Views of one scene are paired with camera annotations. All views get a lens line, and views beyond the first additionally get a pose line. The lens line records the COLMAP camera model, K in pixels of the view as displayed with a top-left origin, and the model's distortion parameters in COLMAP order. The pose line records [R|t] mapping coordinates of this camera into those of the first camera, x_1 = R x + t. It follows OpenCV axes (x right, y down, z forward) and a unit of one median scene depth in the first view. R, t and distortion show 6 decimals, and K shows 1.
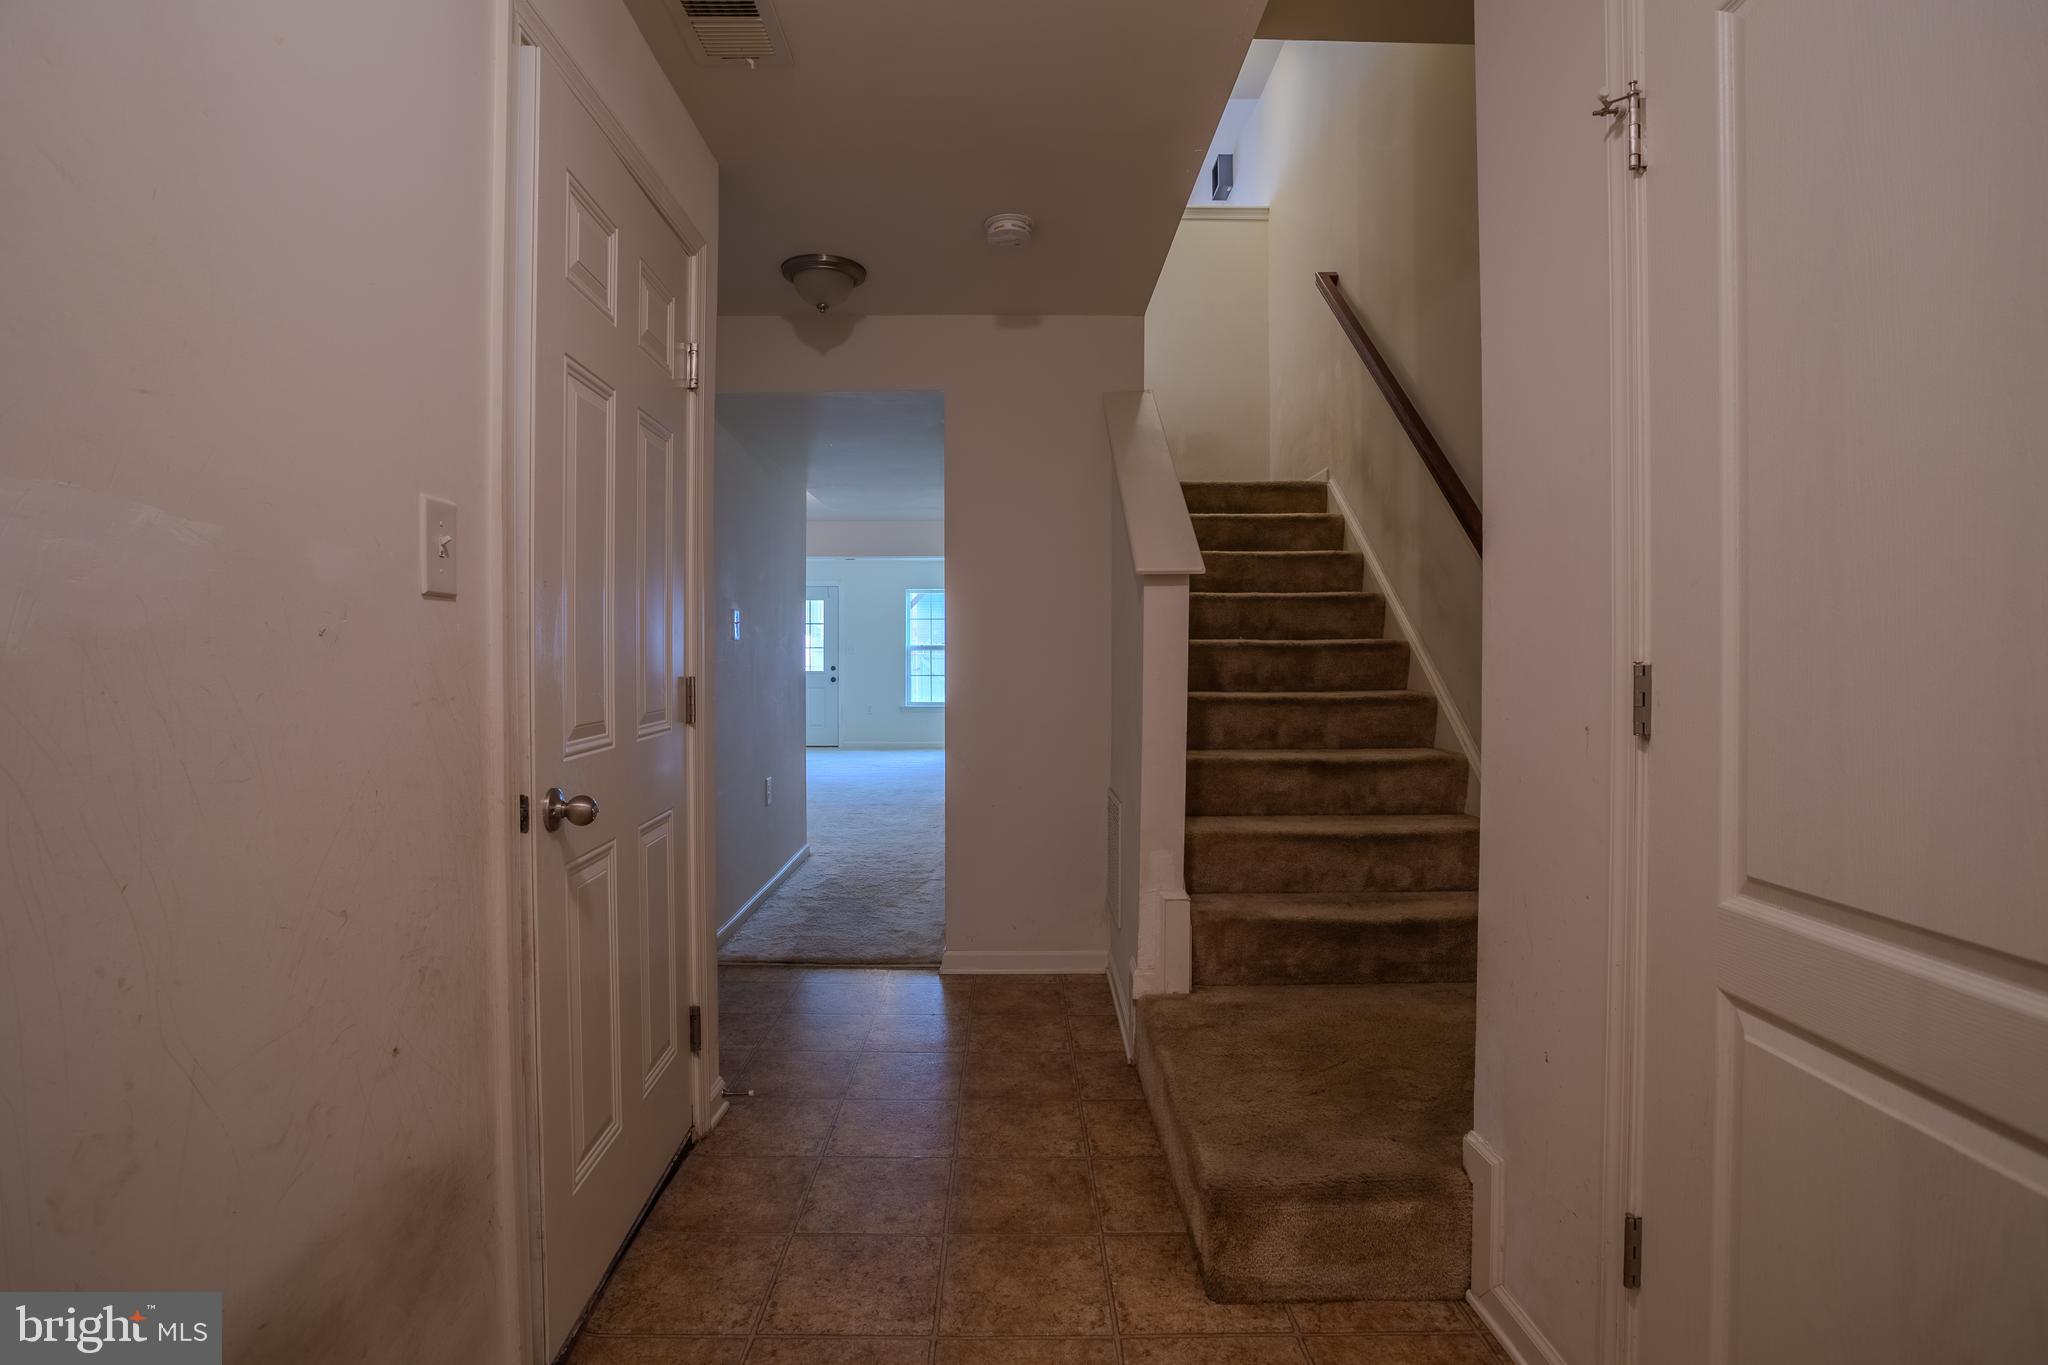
lens RADIAL K [[1059.6, 0, 1022.0], [0, 1059.6, 670.9], [0, 0, 1]] dist [0.005246, 0.001116]
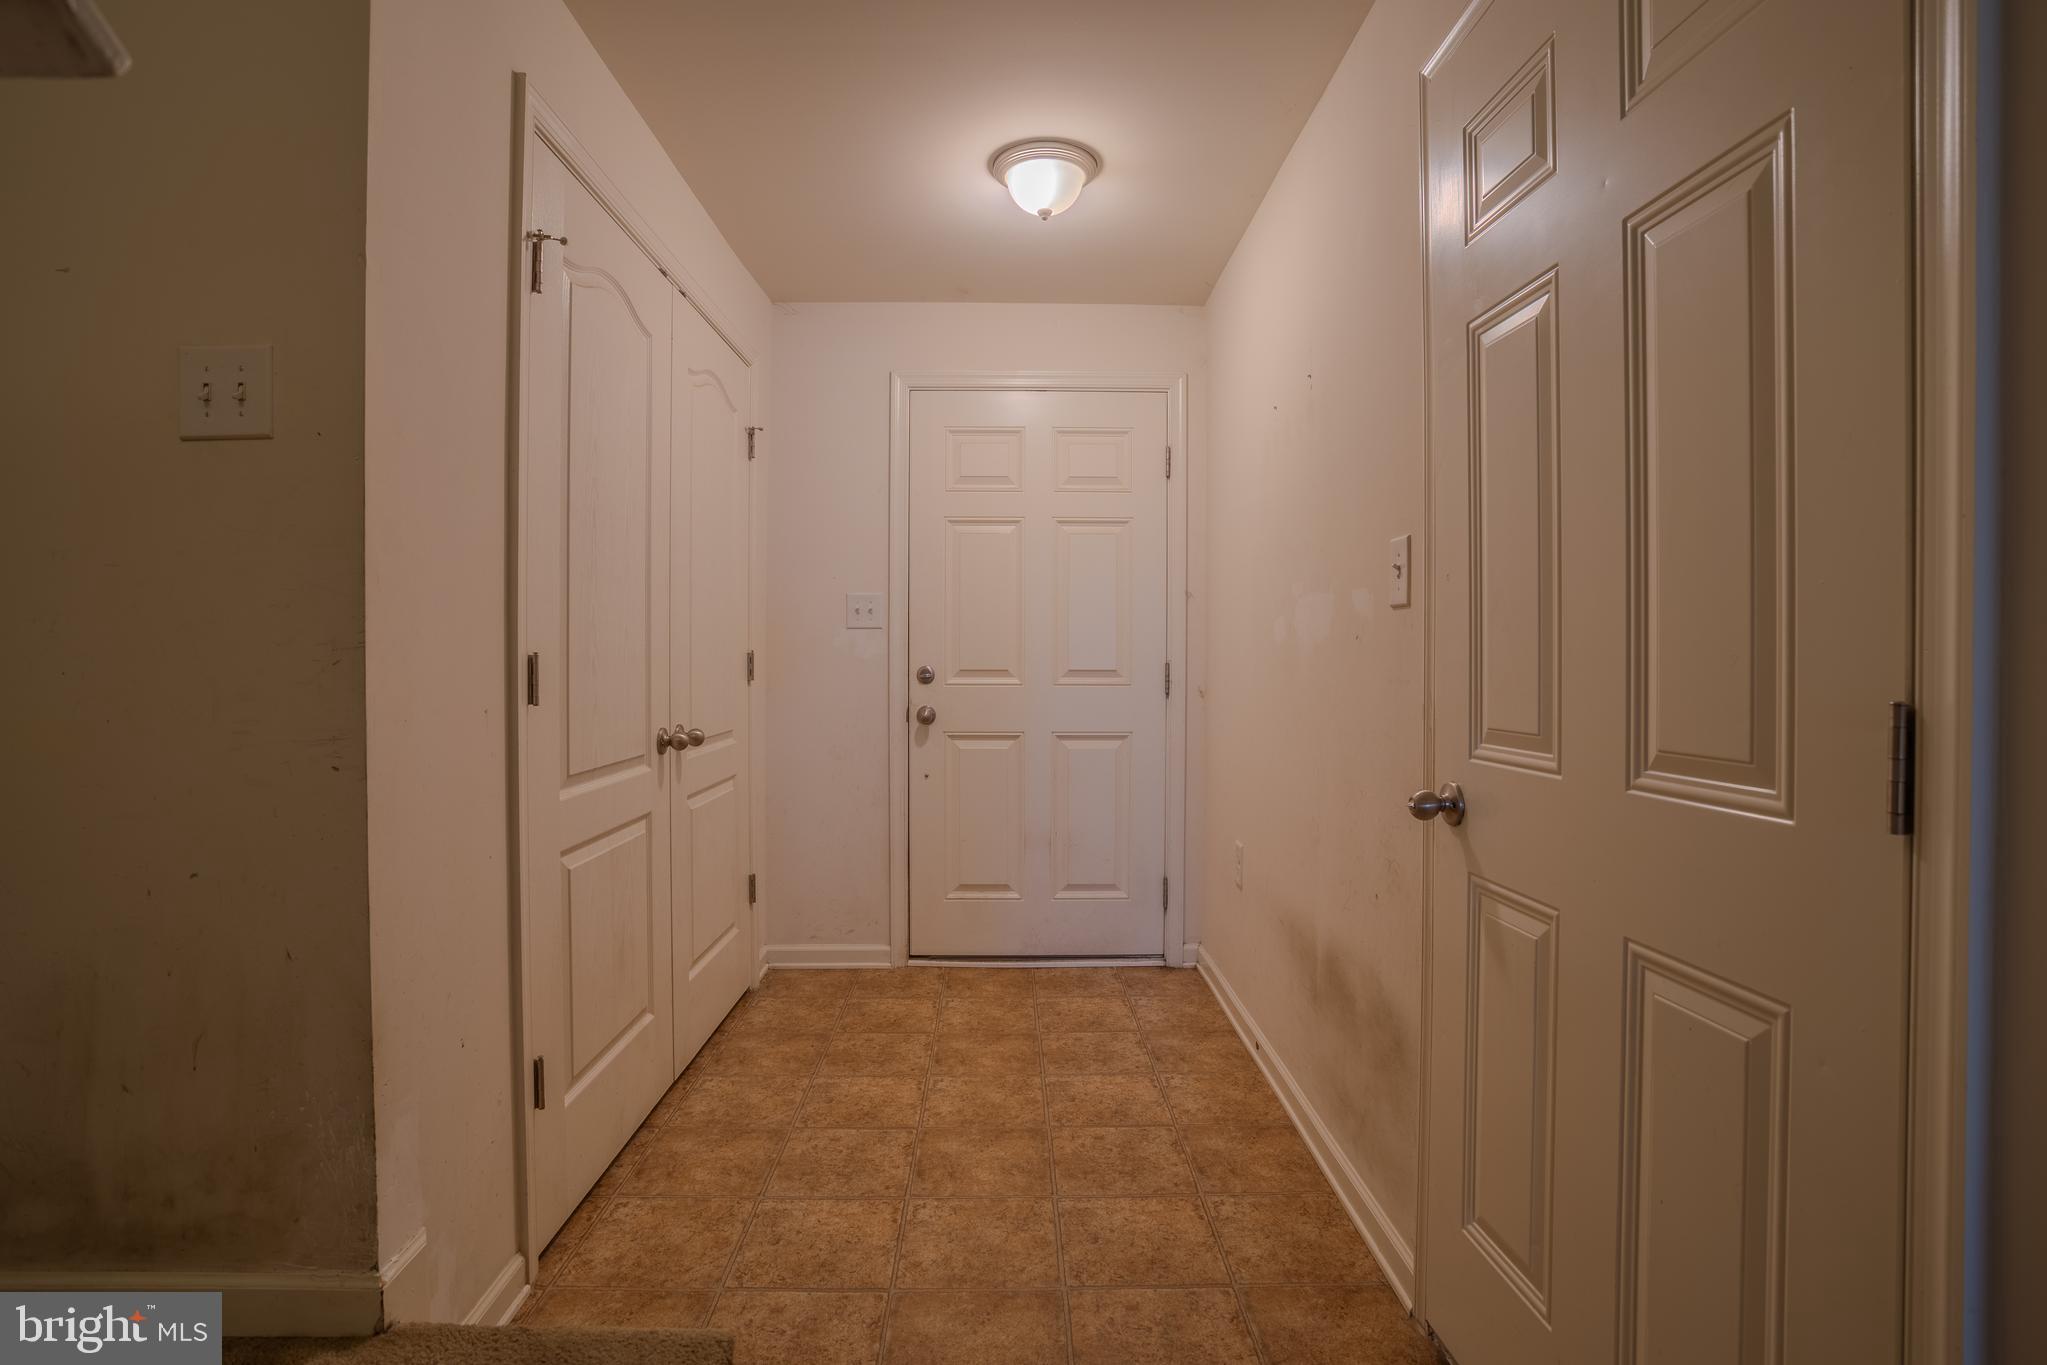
lens RADIAL K [[1059.0, 0, 1021.6], [0, 1059.0, 666.2], [0, 0, 1]] dist [0.005246, 0.001116]
pose [[-0.999879, -0.013382, -0.007955, -0.022655], [-0.013569, 0.999623, 0.023857, -0.018964], [0.007632, 0.023963, -0.999684, 1.975513]]
